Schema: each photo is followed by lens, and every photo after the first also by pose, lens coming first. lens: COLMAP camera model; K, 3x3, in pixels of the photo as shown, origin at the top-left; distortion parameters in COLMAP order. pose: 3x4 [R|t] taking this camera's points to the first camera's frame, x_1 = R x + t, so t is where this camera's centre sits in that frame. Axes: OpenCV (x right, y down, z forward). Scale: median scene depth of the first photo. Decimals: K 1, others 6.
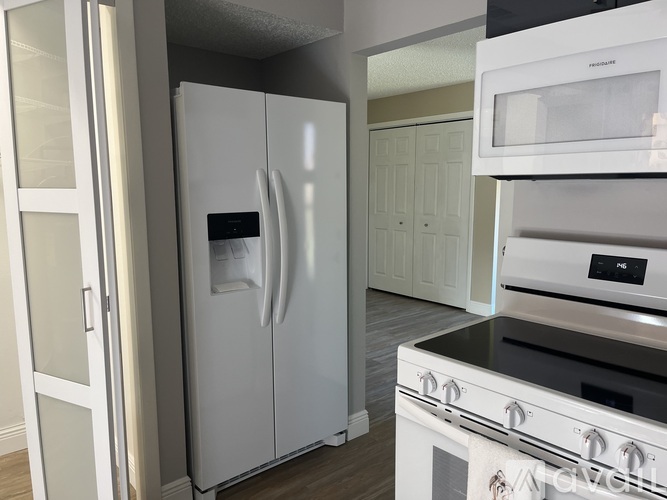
lens RADIAL K [[510.8, 0, 333.5], [0, 510.8, 257.5], [0, 0, 1]] dist [-0.002167, -0.001899]
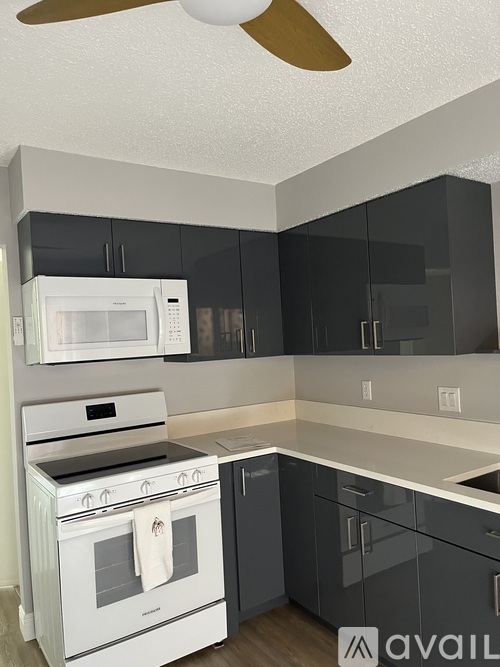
lens RADIAL K [[493.3, 0, 250.0], [0, 493.3, 333.5], [0, 0, 1]] dist [0.031294, -0.001205]
pose [[0.127025, 0.007975, 0.991867, -1.187425], [0.192539, 0.980750, -0.032543, -0.095383], [-0.973033, 0.195107, 0.123044, 0.261036]]
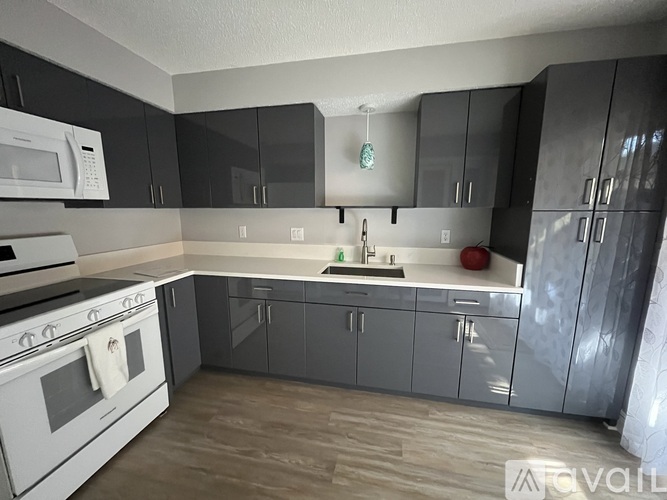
lens RADIAL K [[269.5, 0, 333.5], [0, 269.5, 250.0], [0, 0, 1]] dist [-0.000893, -0.000197]
pose [[-0.603130, -0.123920, 0.787958, -0.900989], [0.115119, 0.963993, 0.239720, -0.083349], [-0.789292, 0.235291, -0.567147, 0.678935]]
